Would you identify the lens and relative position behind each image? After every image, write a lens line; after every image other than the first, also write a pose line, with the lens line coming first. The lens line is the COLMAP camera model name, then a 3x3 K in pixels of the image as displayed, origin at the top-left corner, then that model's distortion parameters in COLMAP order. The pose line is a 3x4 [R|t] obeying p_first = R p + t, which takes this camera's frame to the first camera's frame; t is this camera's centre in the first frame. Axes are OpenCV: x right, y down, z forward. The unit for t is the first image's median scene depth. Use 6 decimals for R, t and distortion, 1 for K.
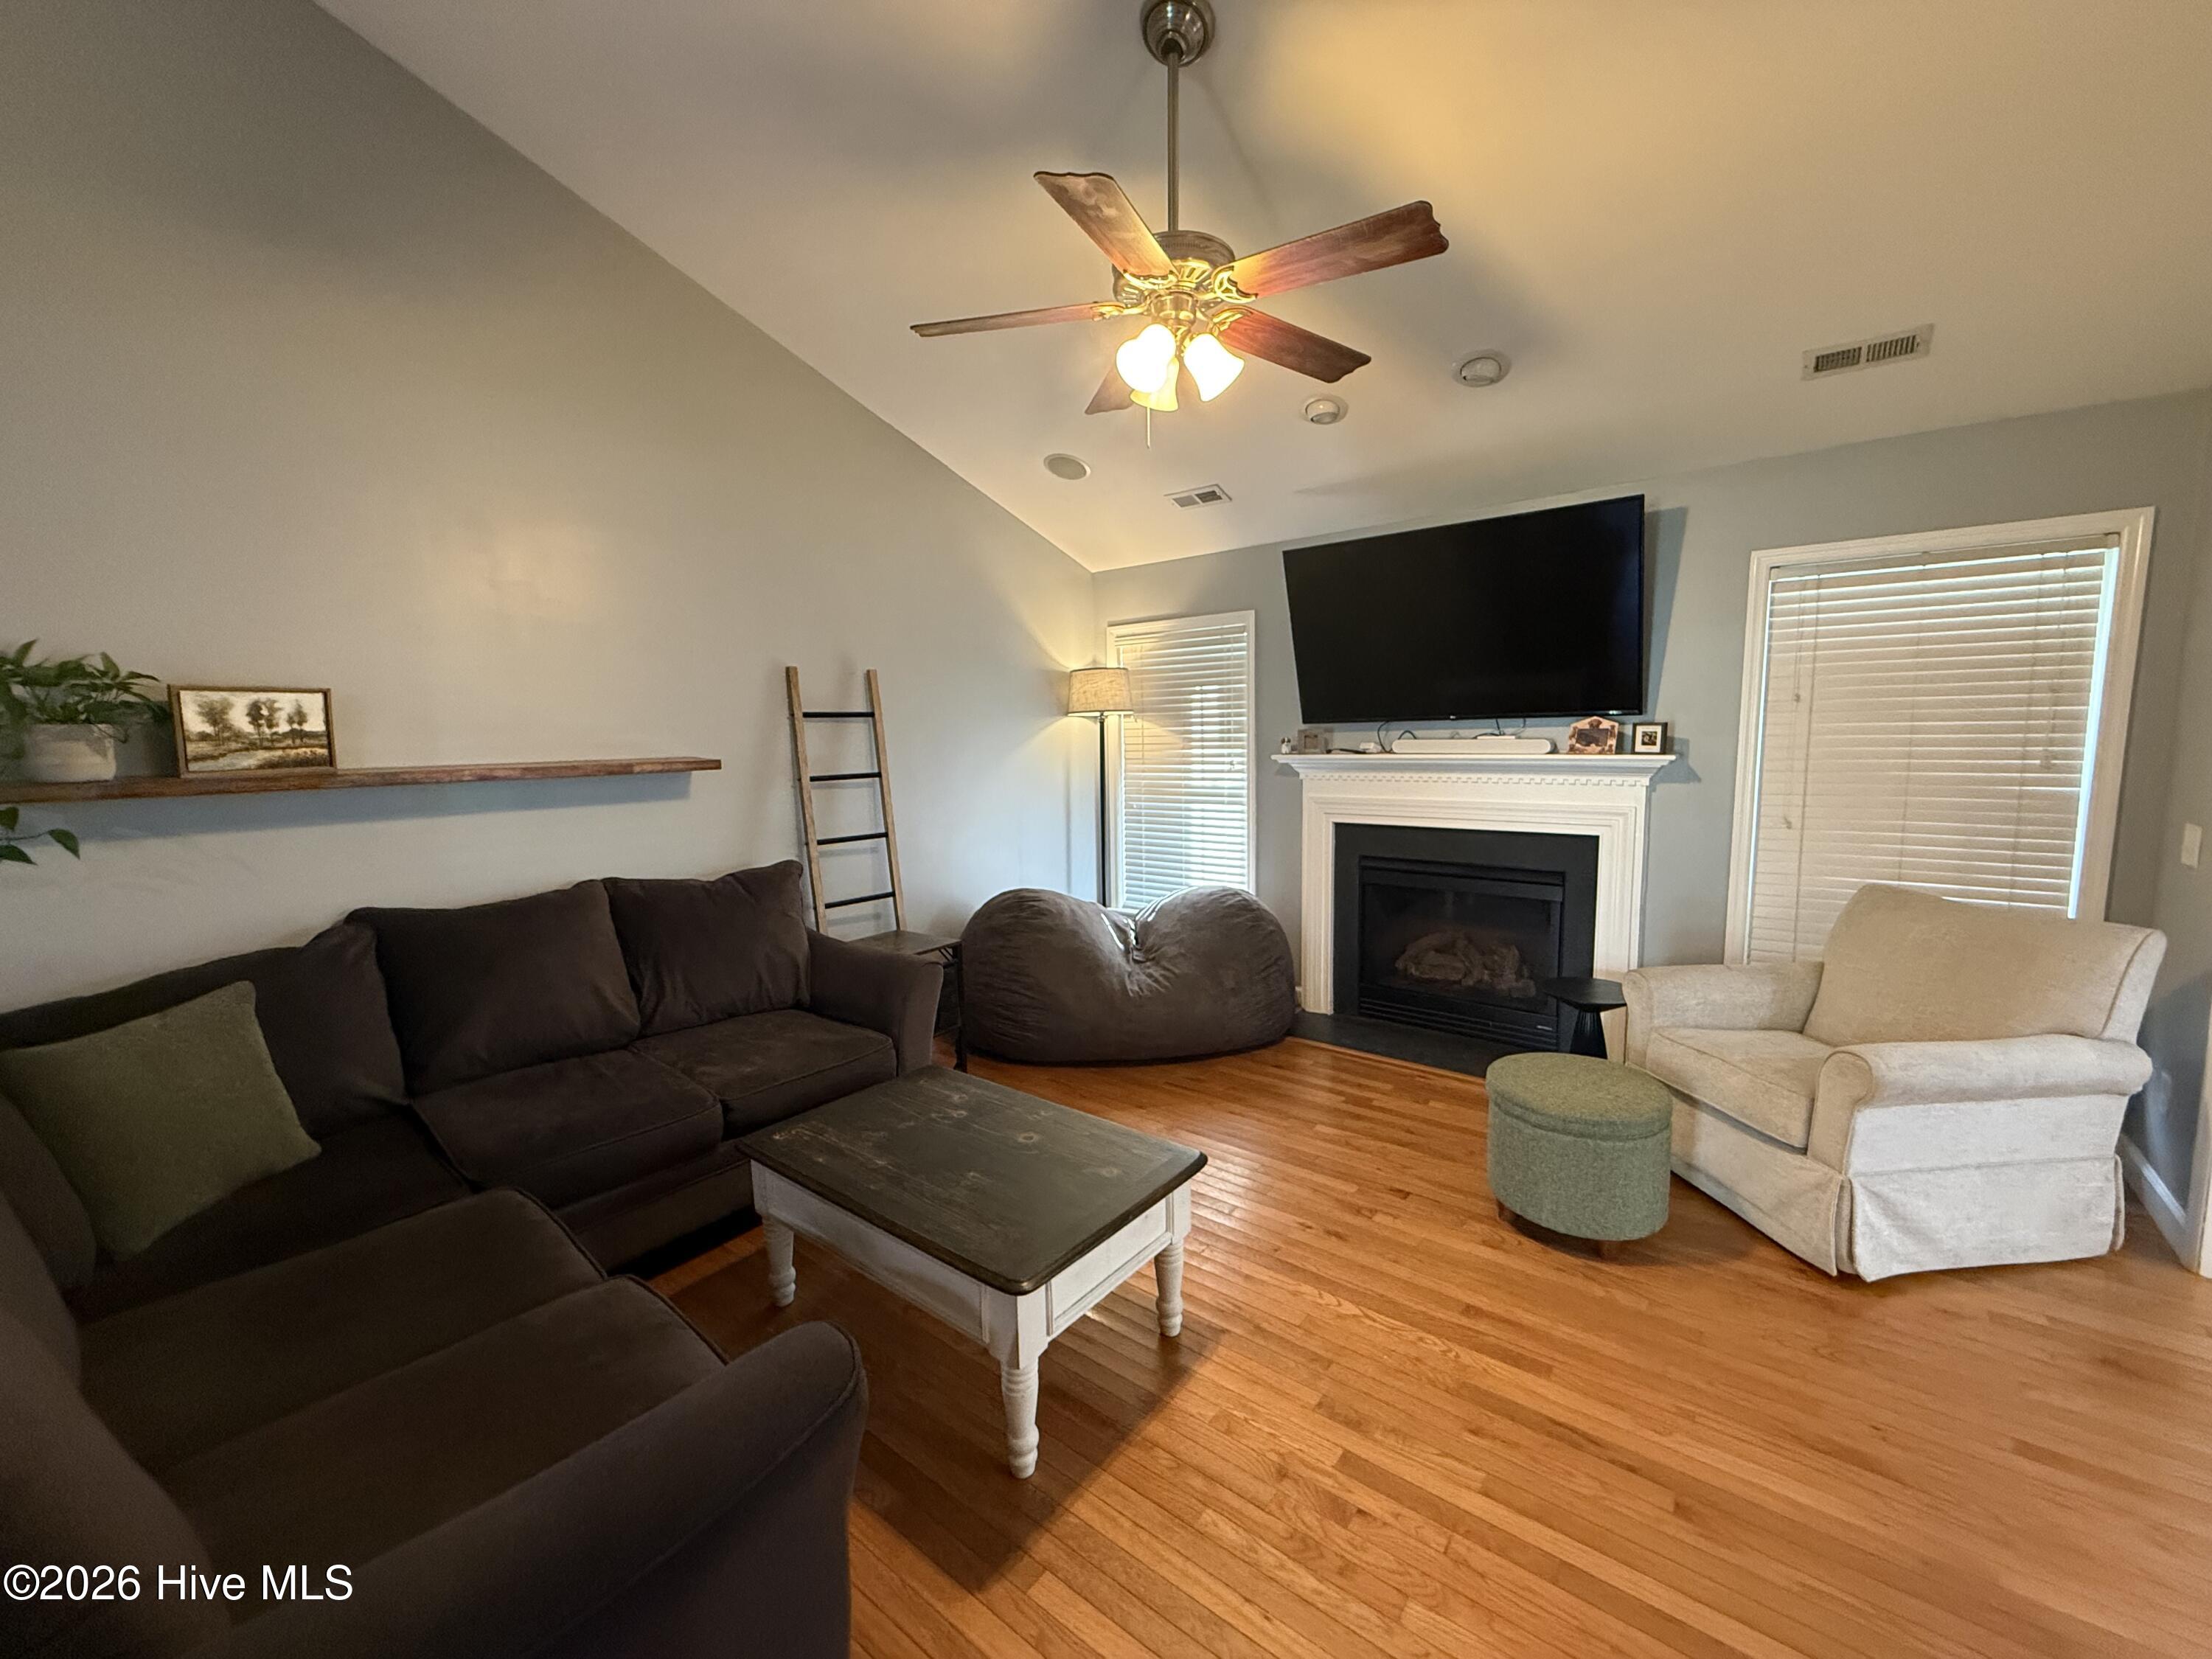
lens RADIAL K [[881.6, 0, 1118.1], [0, 881.6, 825.9], [0, 0, 1]] dist [-0.000707, 0.001246]
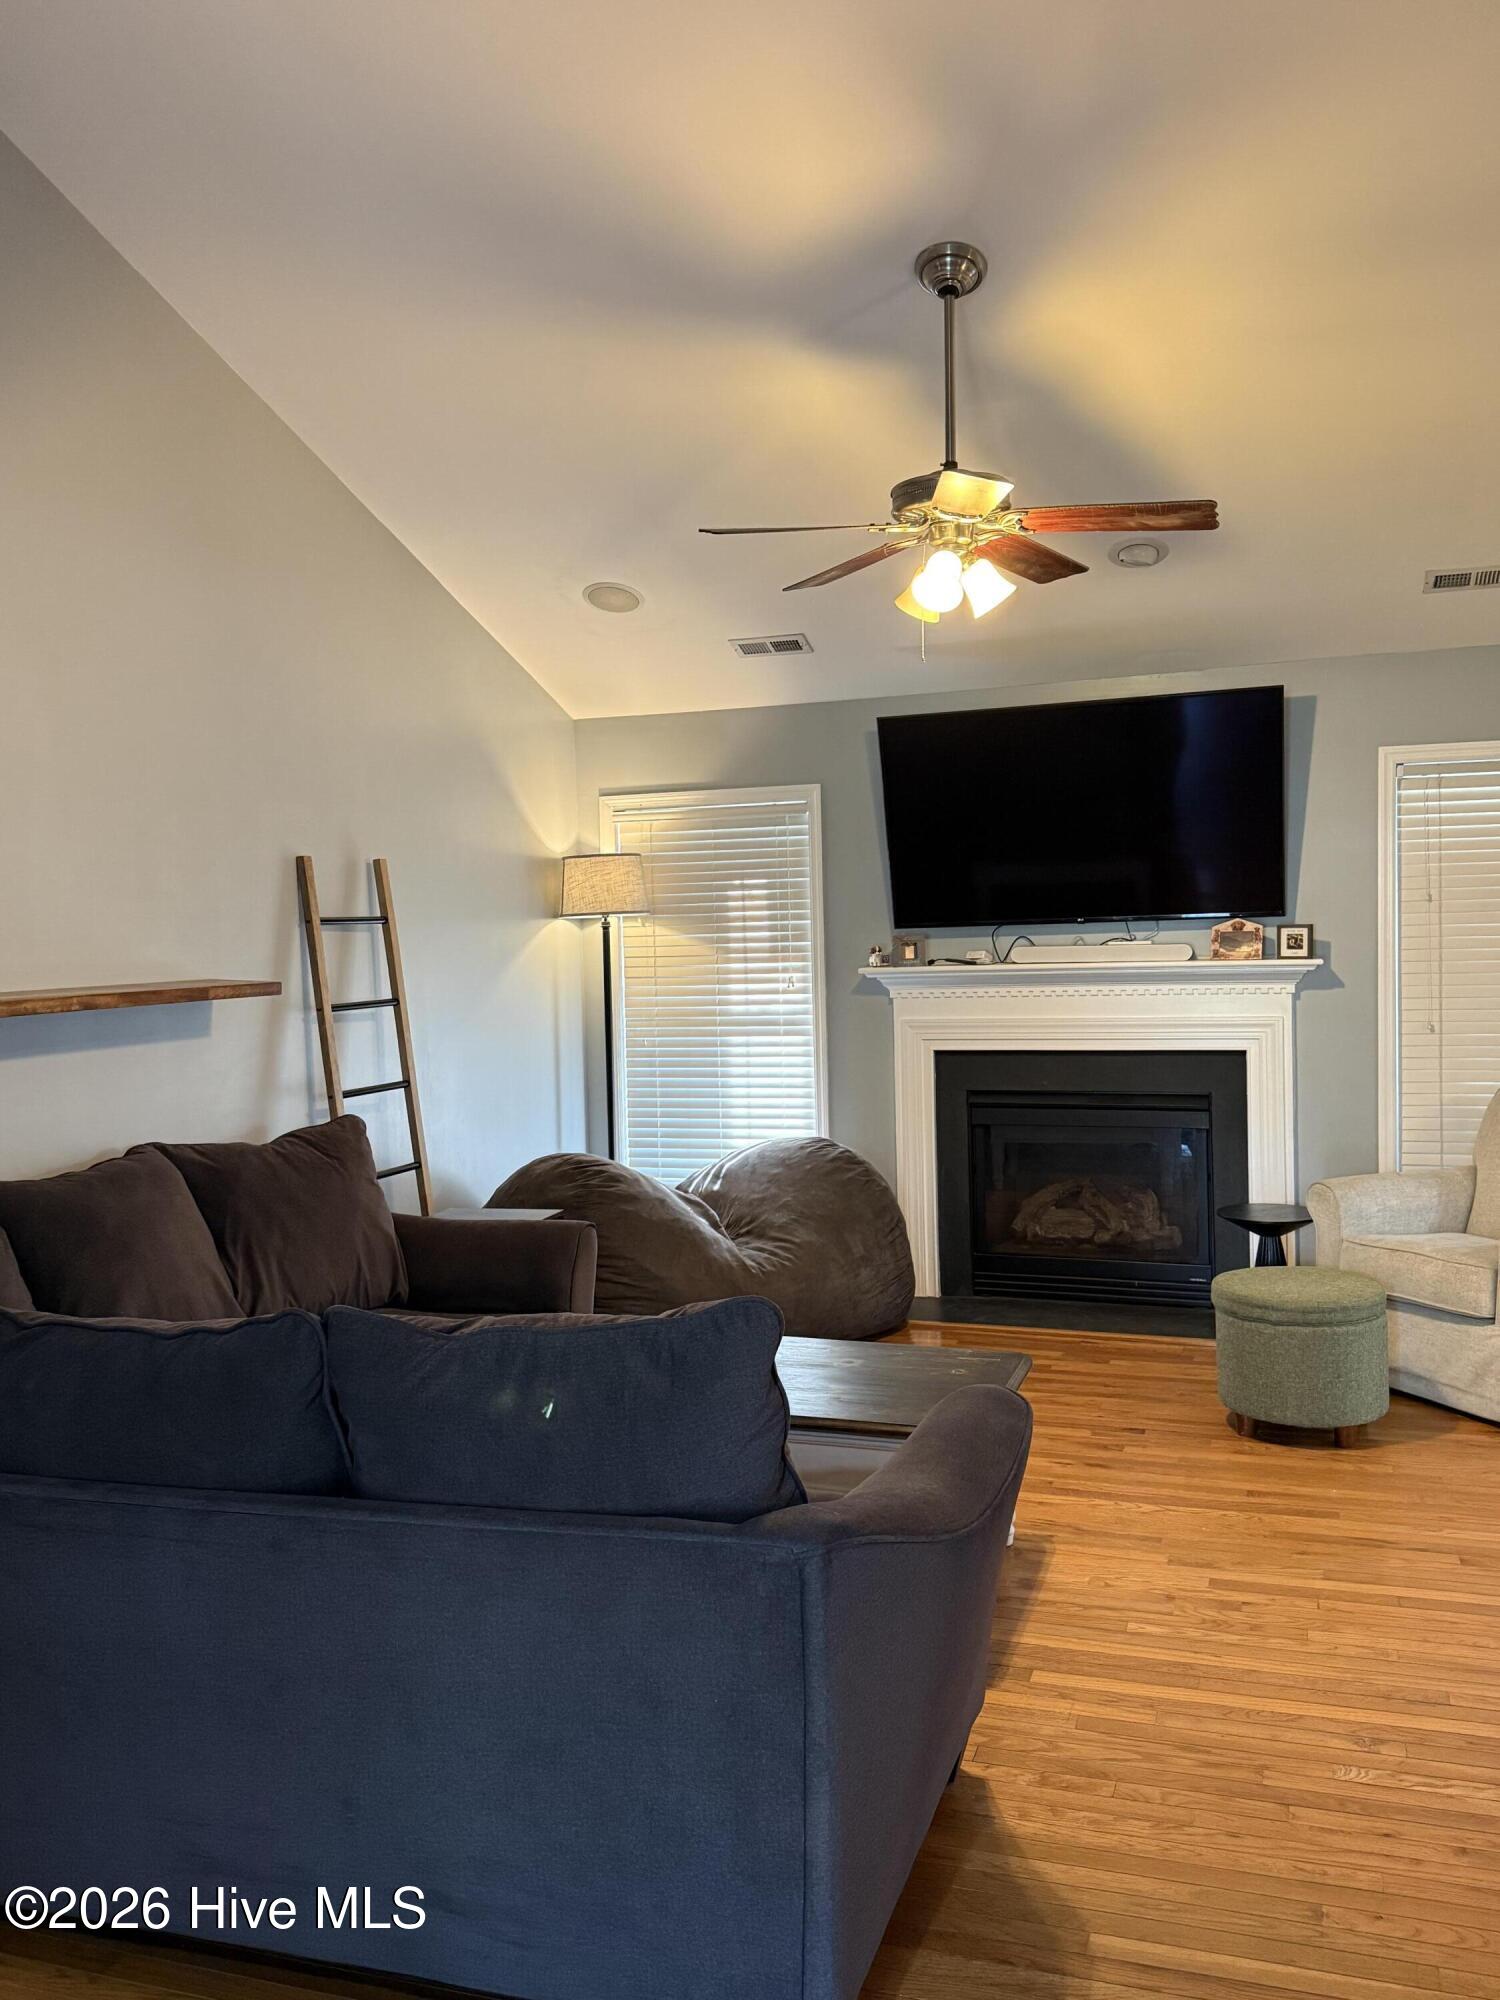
lens RADIAL K [[1633.2, 0, 736.0], [0, 1633.2, 999.2], [0, 0, 1]] dist [0.037182, -0.079891]
pose [[0.947662, -0.022381, 0.318490, -0.468836], [0.043995, 0.997178, -0.060832, 0.037213], [-0.316230, 0.071661, 0.945972, -0.406490]]
